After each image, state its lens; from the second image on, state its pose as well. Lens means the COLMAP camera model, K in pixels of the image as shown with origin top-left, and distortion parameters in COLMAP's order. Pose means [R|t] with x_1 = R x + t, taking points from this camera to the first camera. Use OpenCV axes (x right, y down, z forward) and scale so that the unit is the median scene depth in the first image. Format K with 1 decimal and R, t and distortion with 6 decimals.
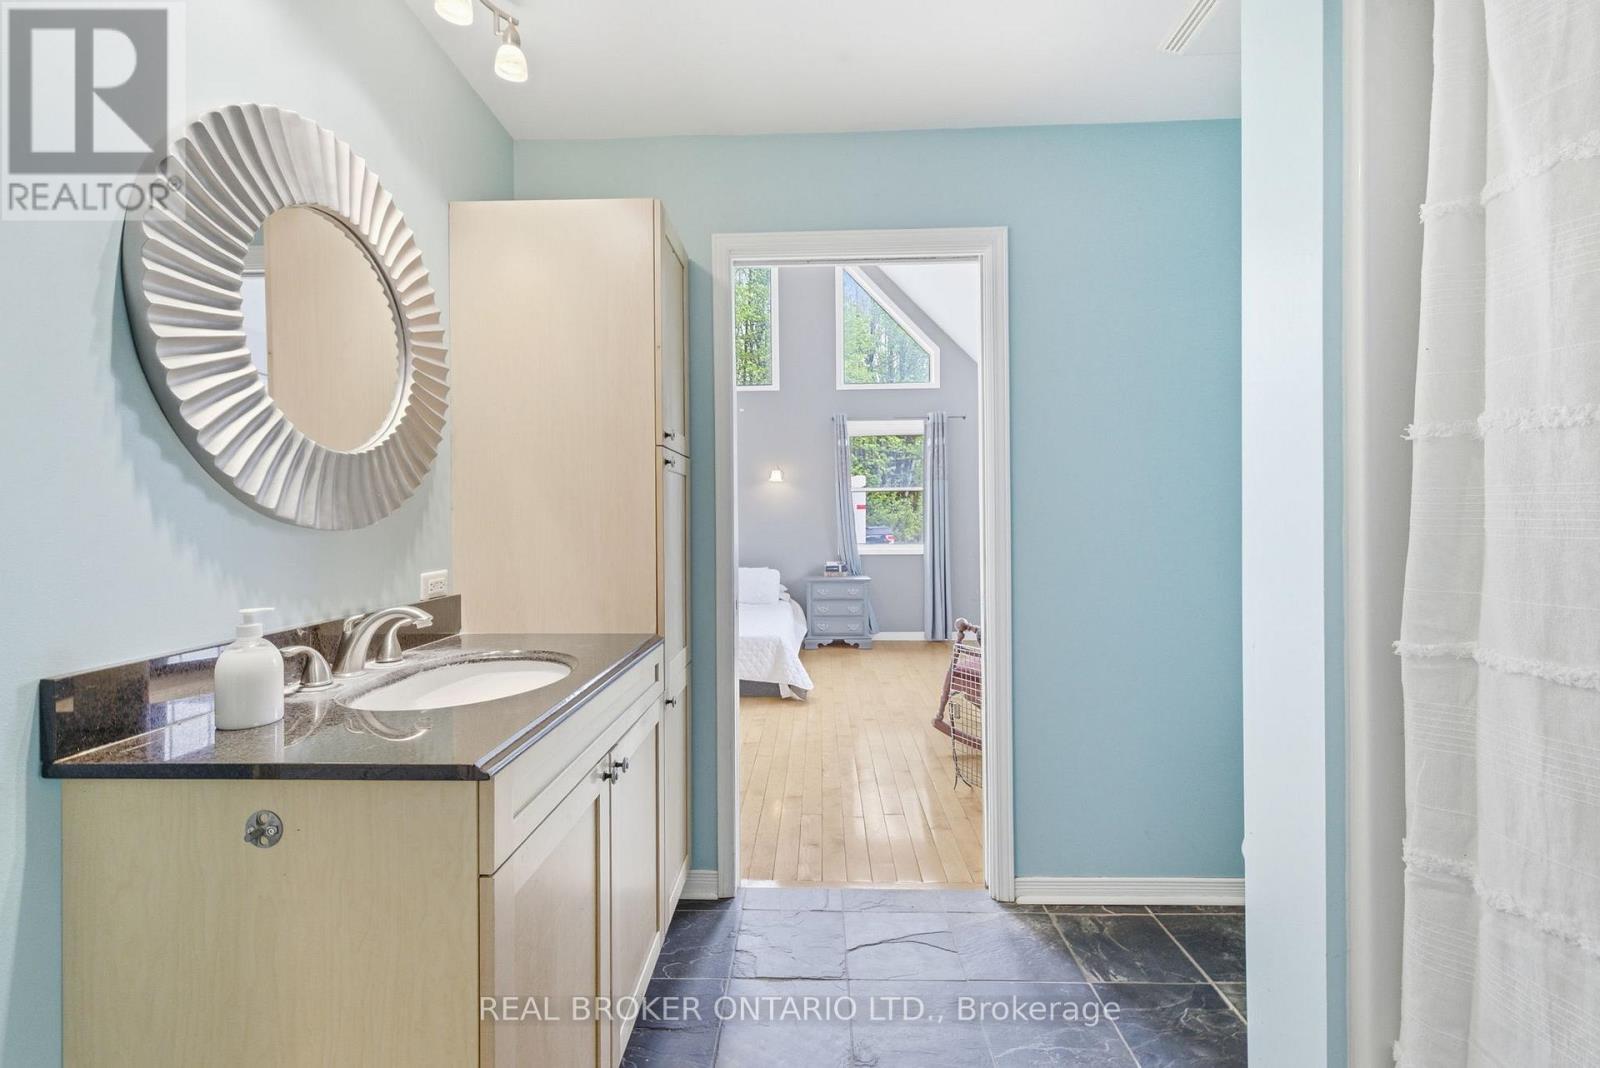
lens RADIAL K [[678.0, 0, 795.0], [0, 678.0, 523.9], [0, 0, 1]] dist [0.002310, -0.000888]
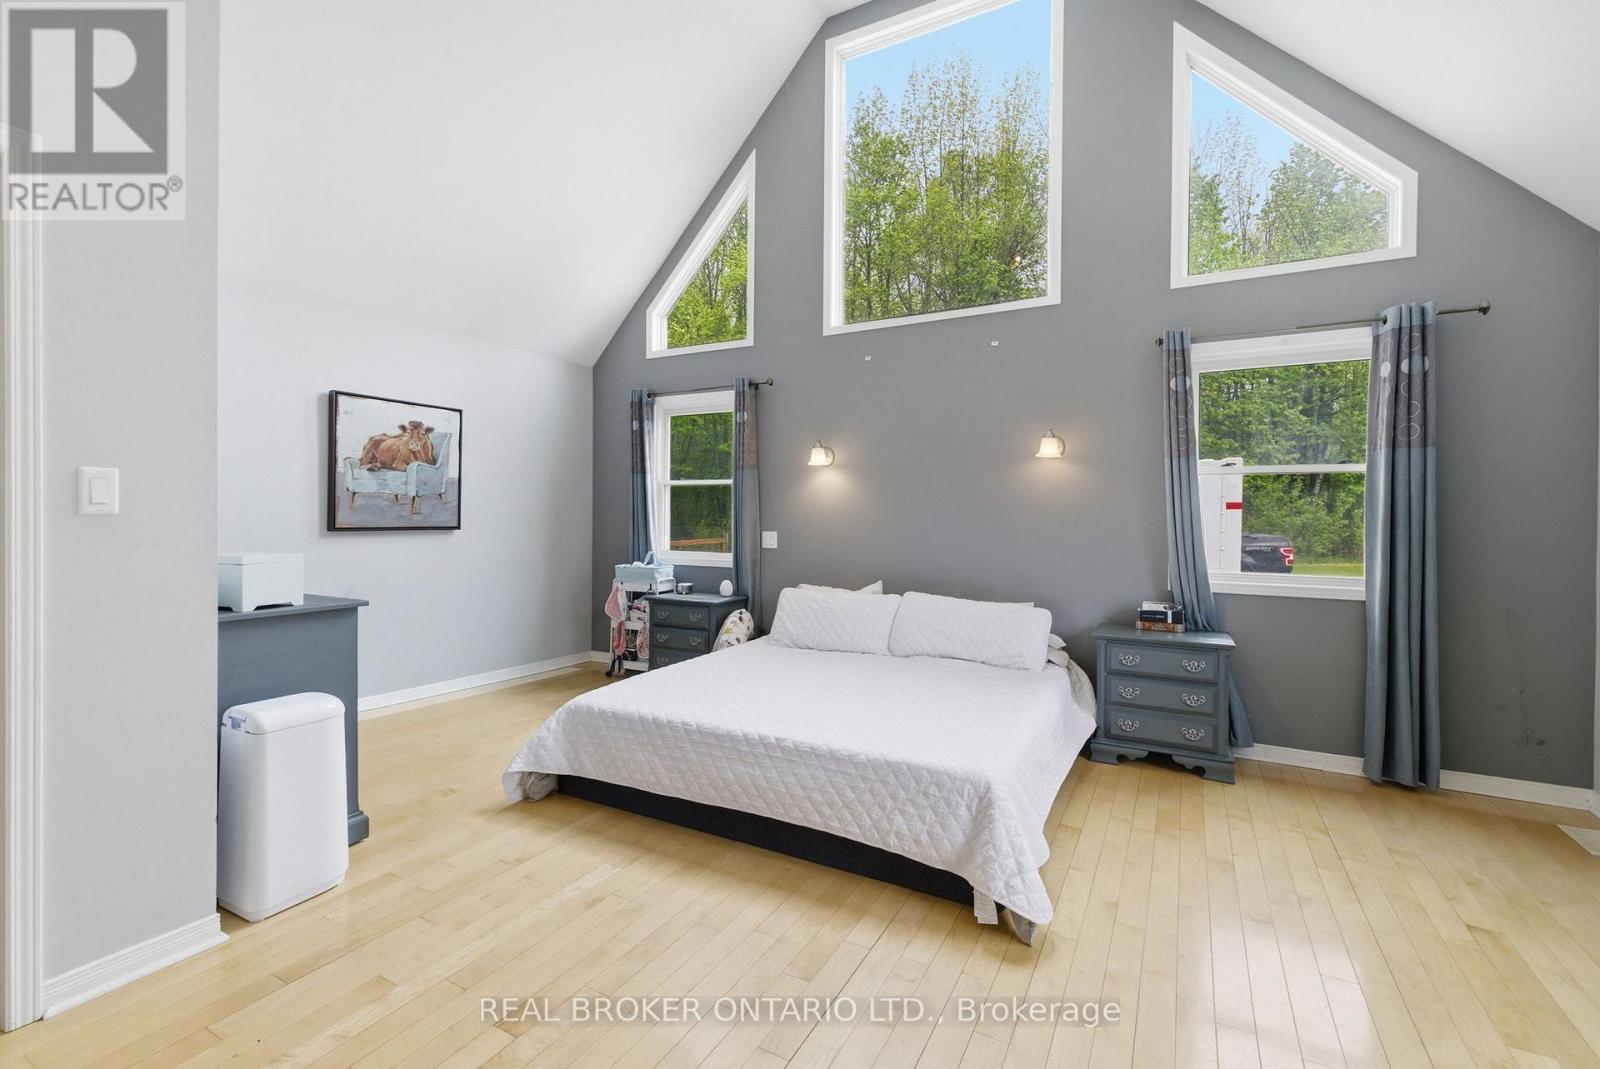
lens RADIAL K [[700.3, 0, 792.1], [0, 700.3, 510.1], [0, 0, 1]] dist [0.004065, 0.000092]
pose [[0.888031, 0.017135, -0.459464, 0.150730], [-0.024415, 0.999653, -0.009909, -0.016168], [0.459135, 0.020017, 0.888141, 1.005743]]
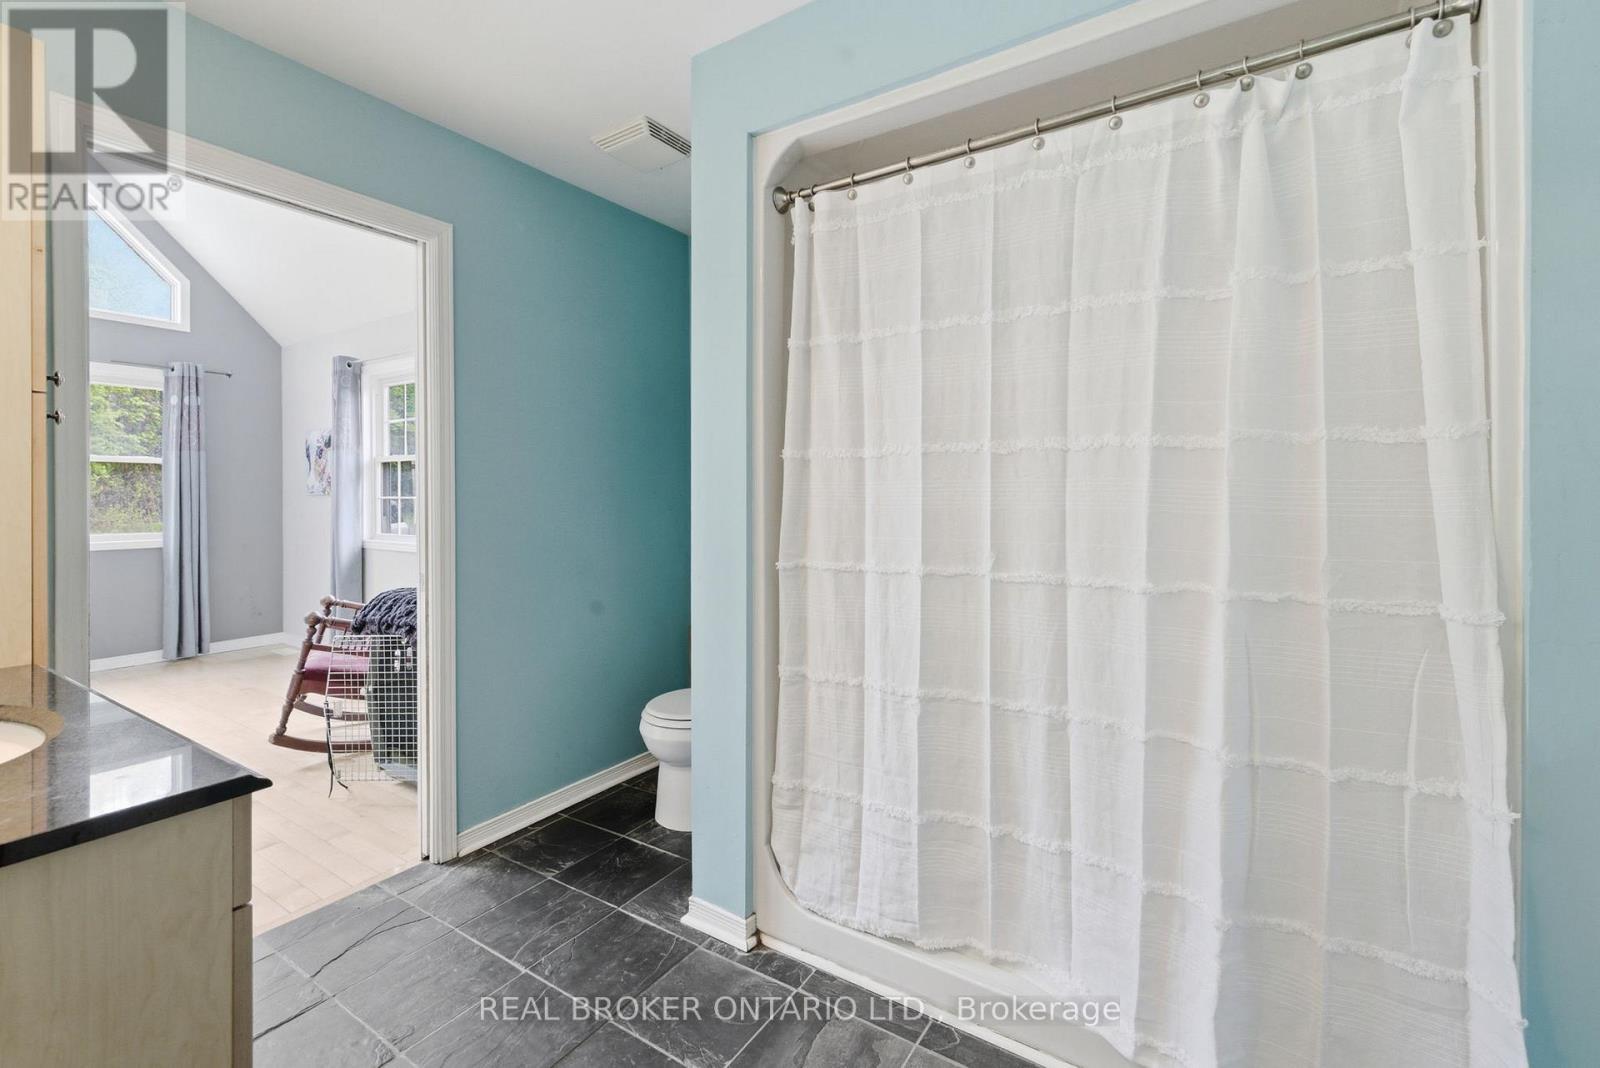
lens RADIAL K [[700.3, 0, 792.1], [0, 700.3, 509.6], [0, 0, 1]] dist [0.004065, 0.000092]
pose [[0.521221, -0.010212, 0.853361, -0.320615], [0.006560, 0.999947, 0.007959, 0.003420], [-0.853396, 0.001450, 0.521260, -0.026714]]
